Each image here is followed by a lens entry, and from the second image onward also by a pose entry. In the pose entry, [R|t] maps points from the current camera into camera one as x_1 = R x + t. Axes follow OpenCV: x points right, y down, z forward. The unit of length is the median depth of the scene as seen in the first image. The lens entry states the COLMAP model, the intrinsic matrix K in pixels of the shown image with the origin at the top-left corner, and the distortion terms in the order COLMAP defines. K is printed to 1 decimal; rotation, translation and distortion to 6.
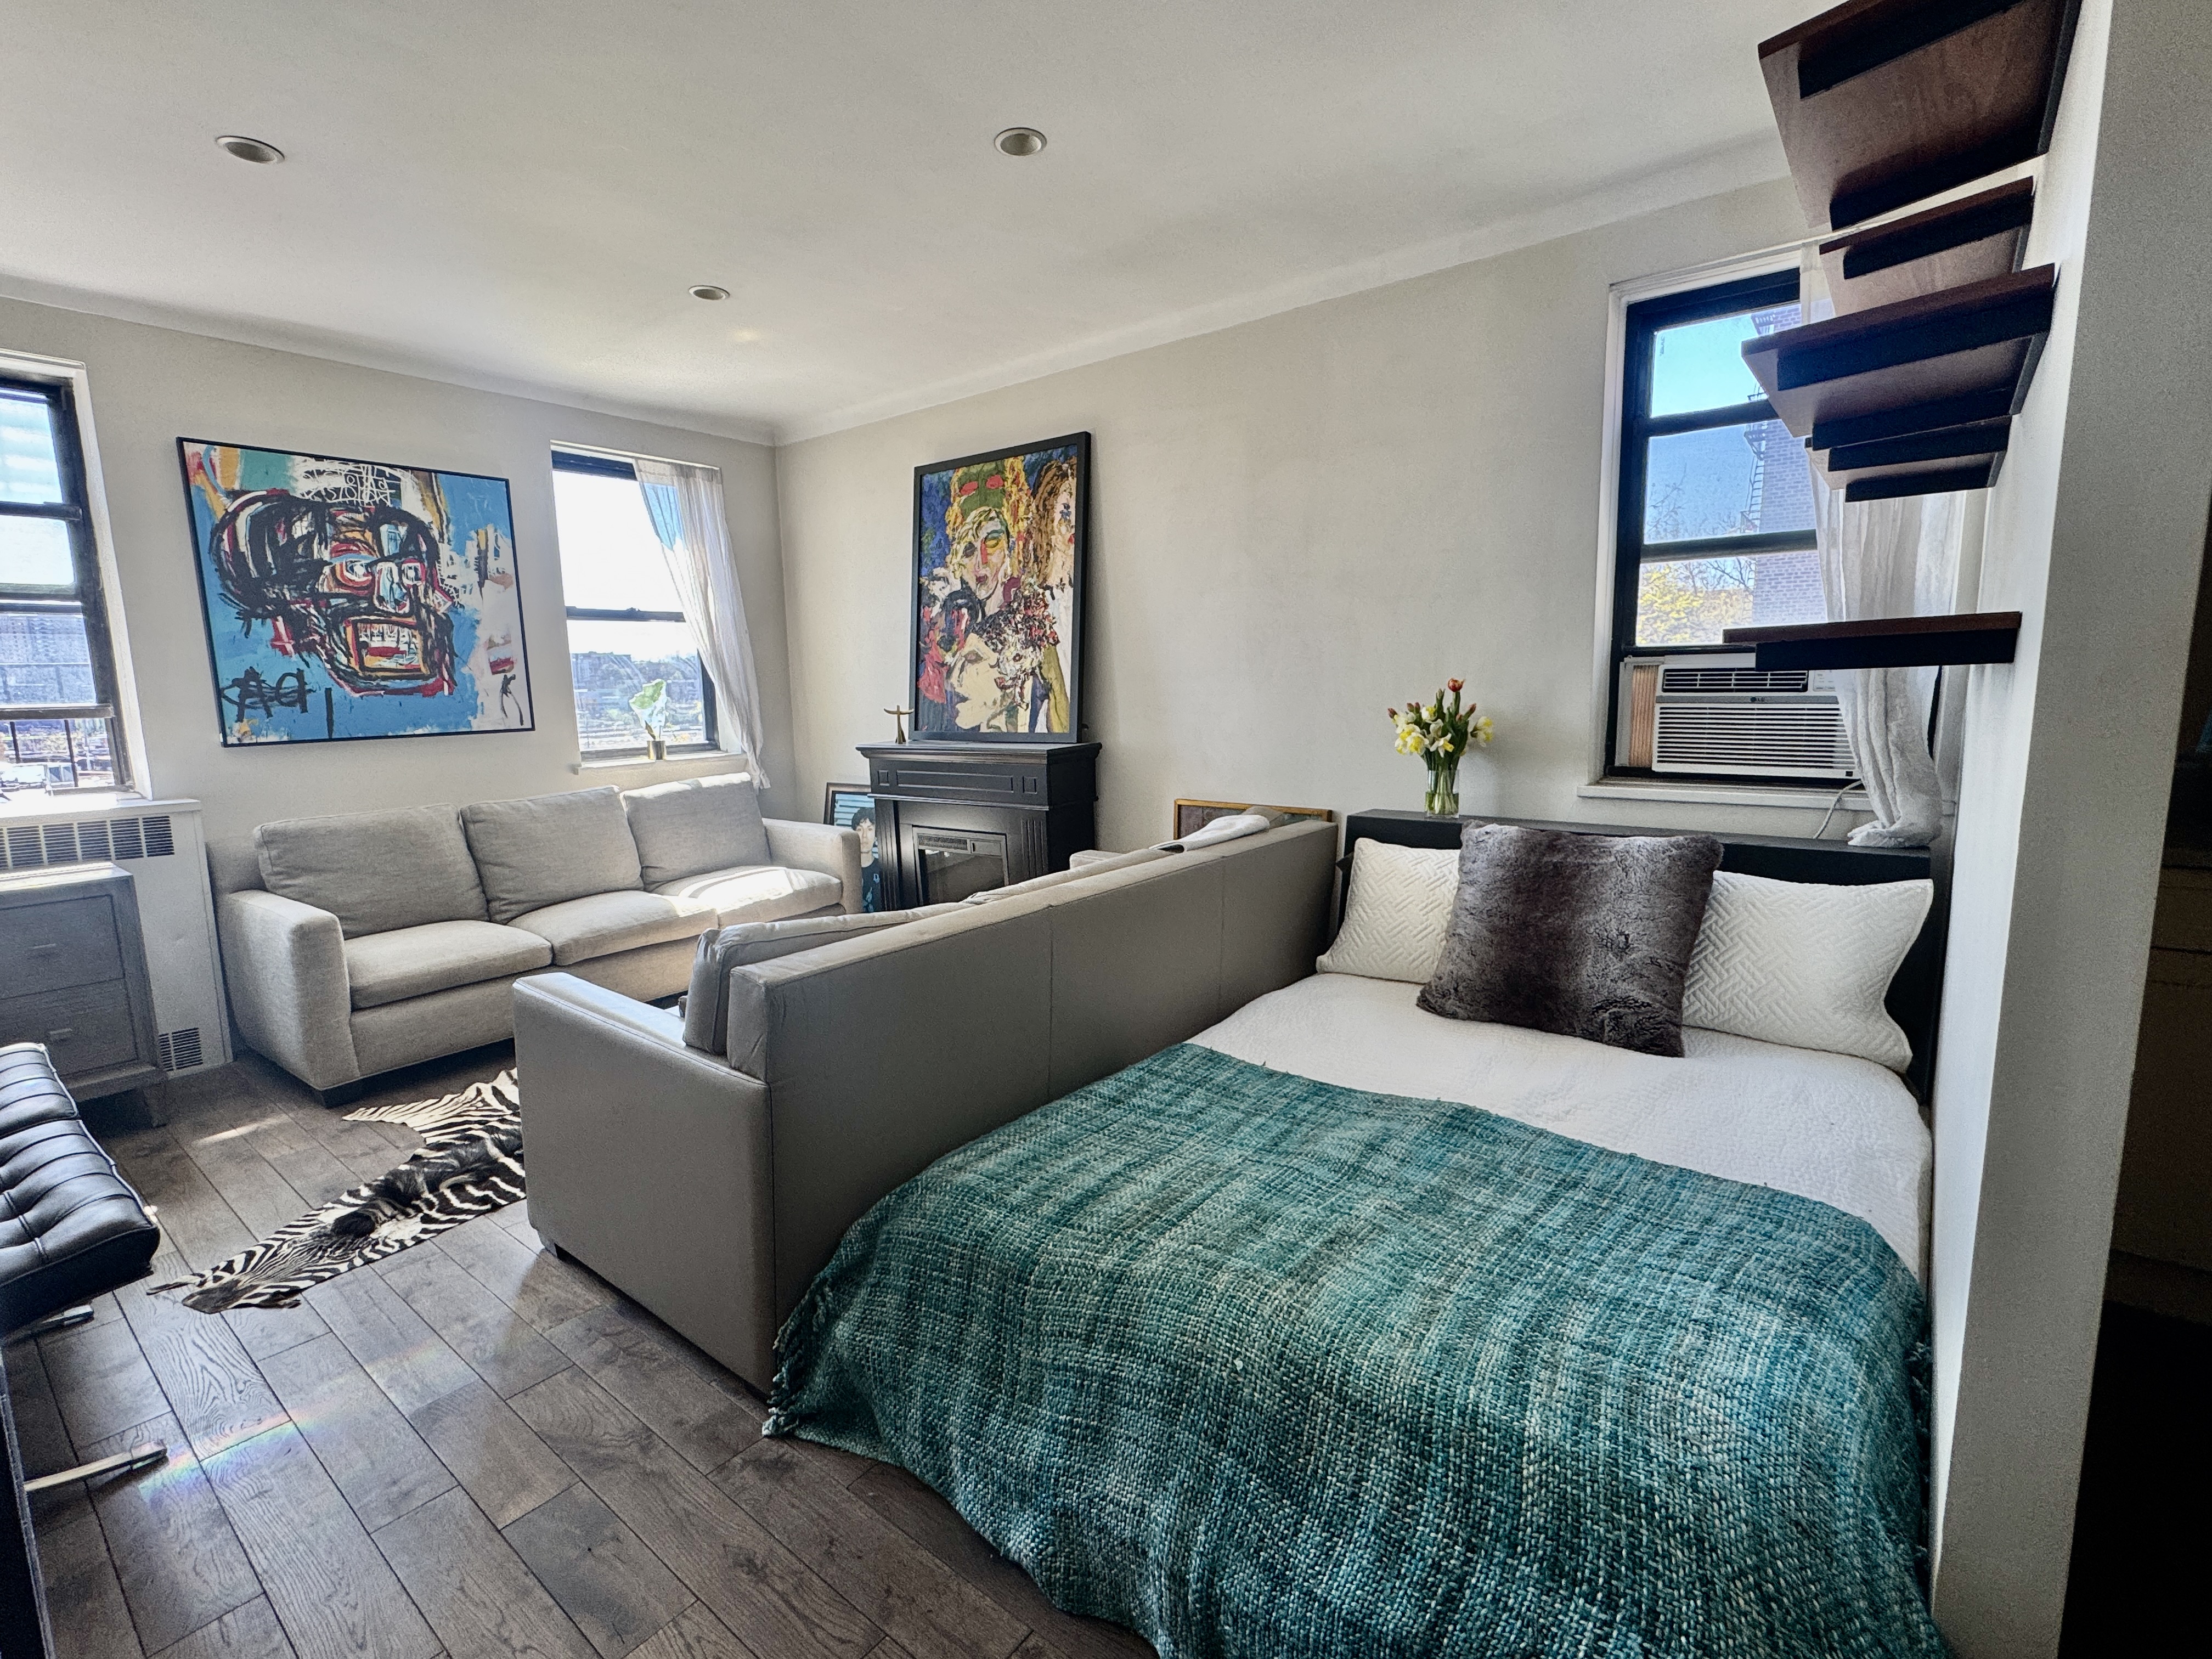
lens RADIAL K [[1031.1, 0, 1108.0], [0, 1031.1, 831.5], [0, 0, 1]] dist [-0.000138, 0.000626]
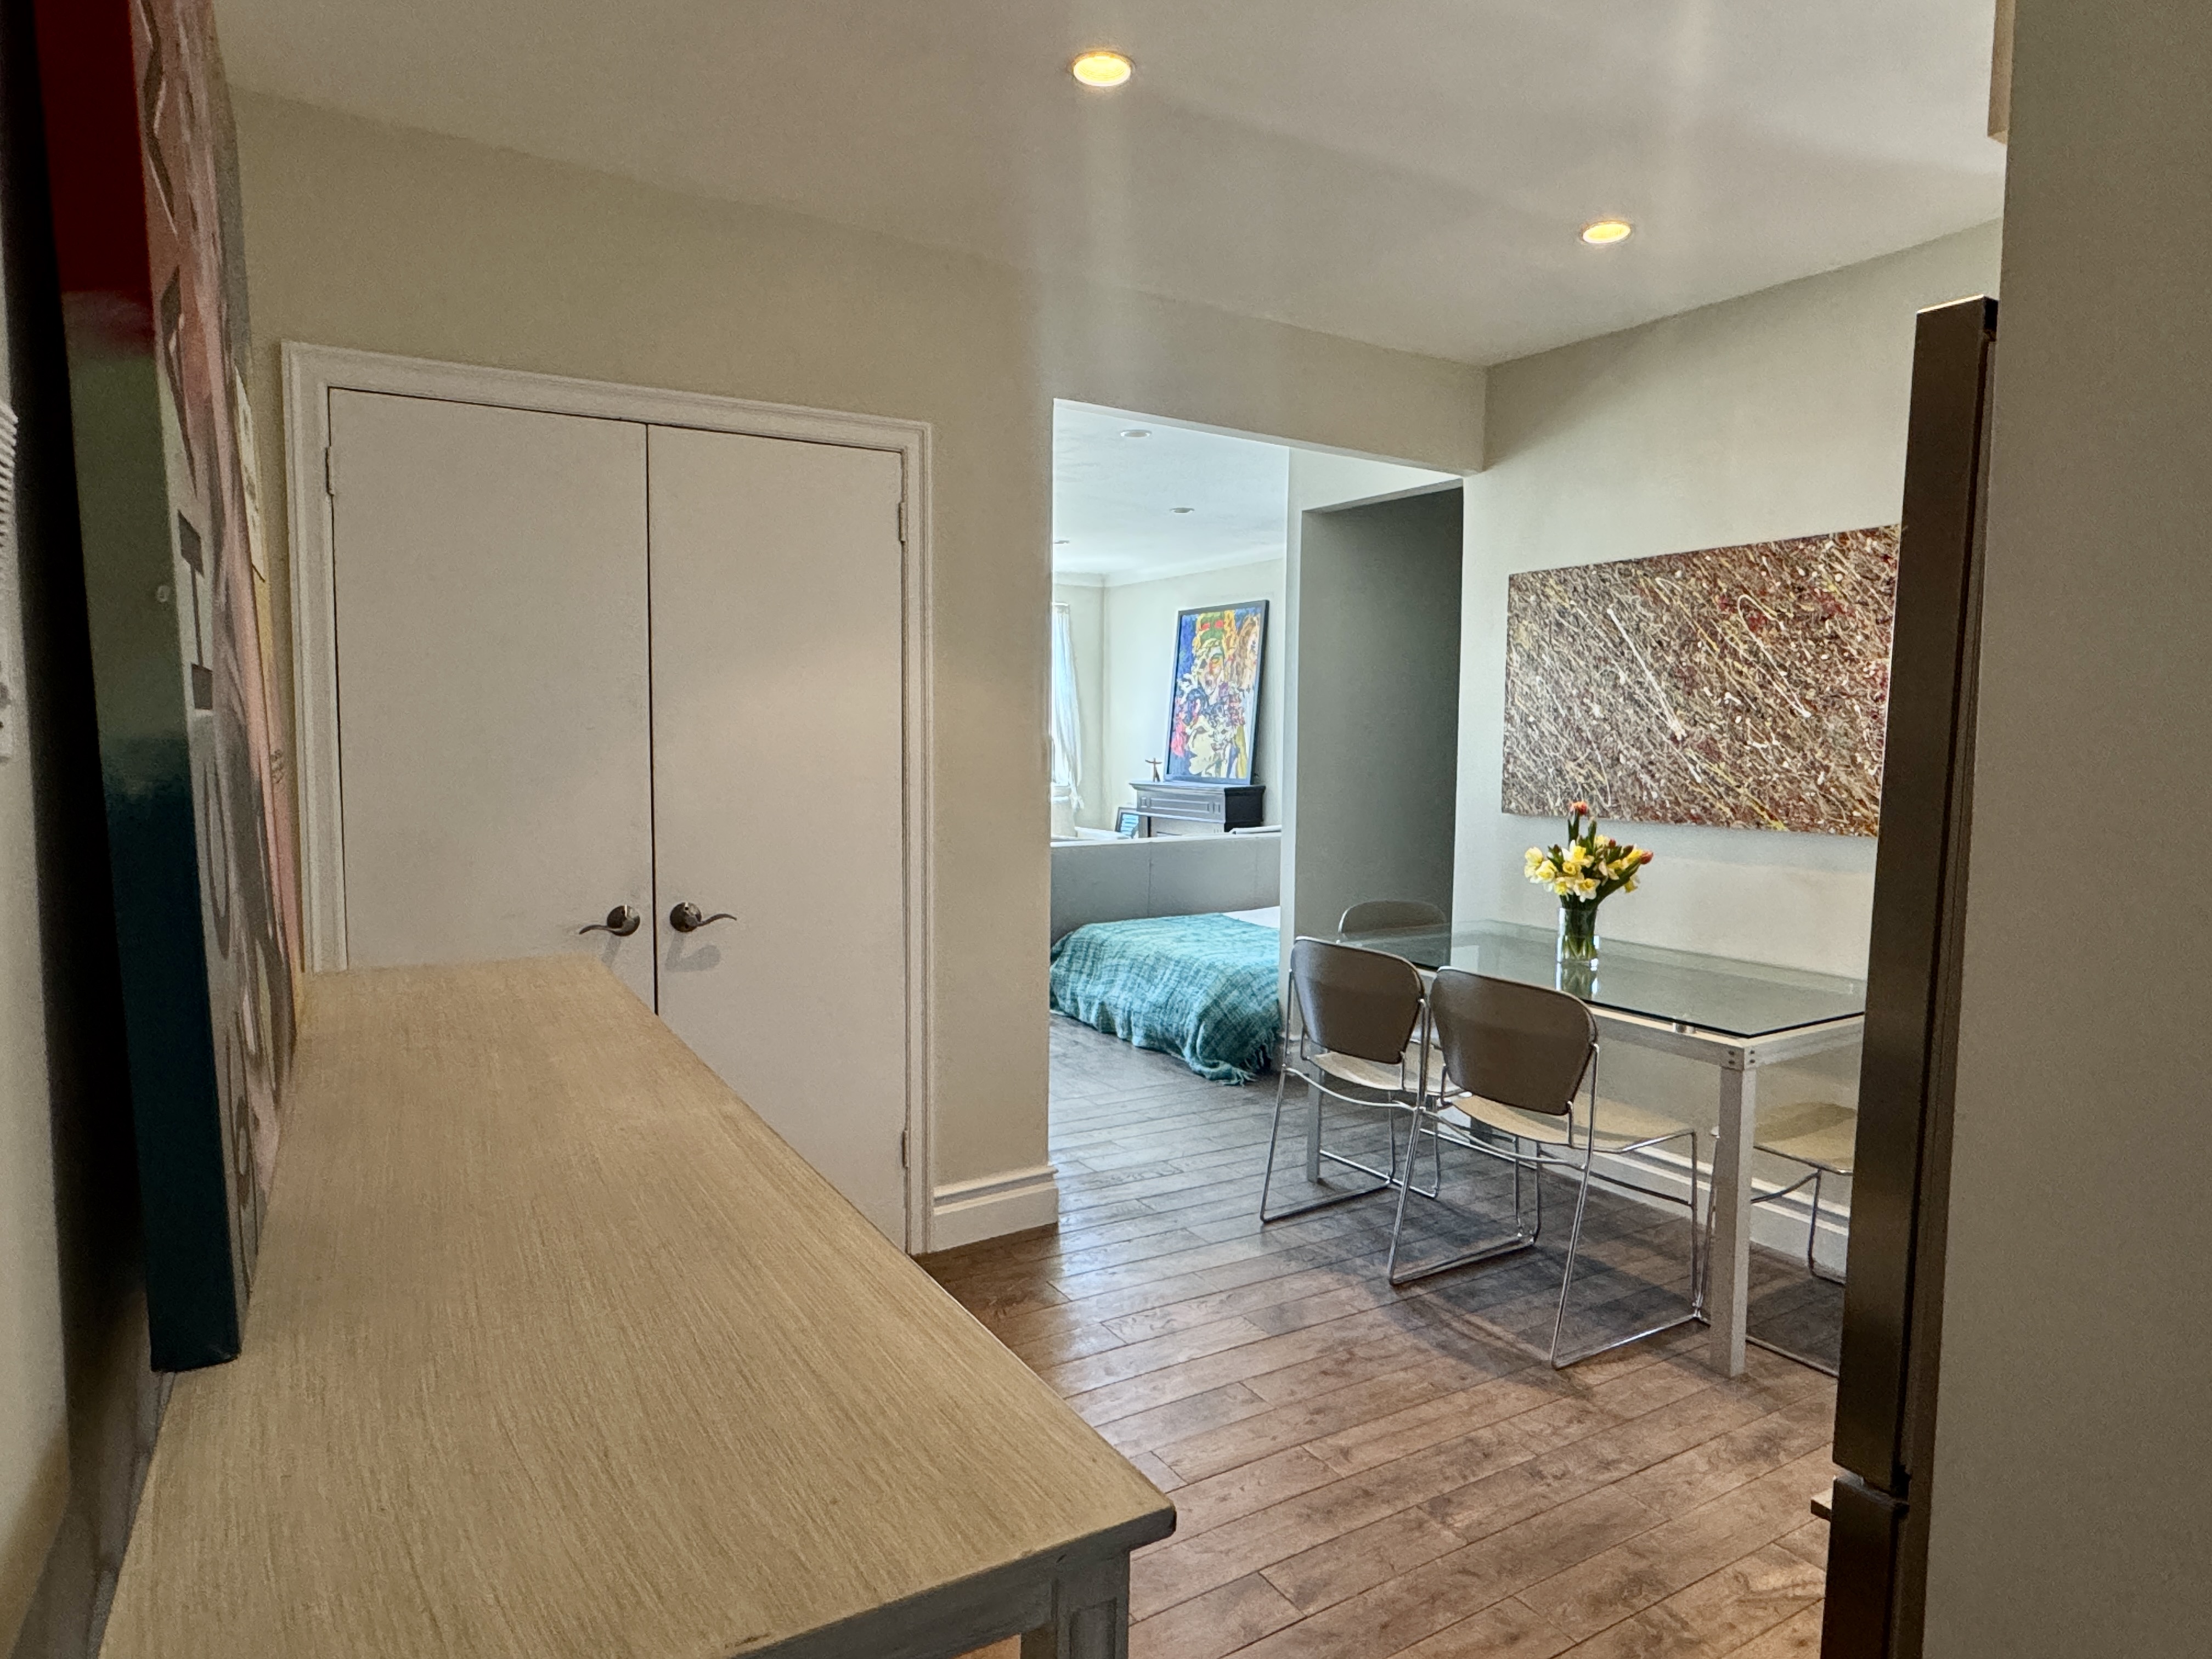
lens RADIAL K [[1308.6, 0, 1105.2], [0, 1308.6, 840.4], [0, 0, 1]] dist [-0.003463, -0.000268]
pose [[0.936182, 0.058218, -0.346662, 0.446371], [-0.078326, 0.995945, -0.044264, 0.103965], [0.342679, 0.068592, 0.936945, -0.948552]]
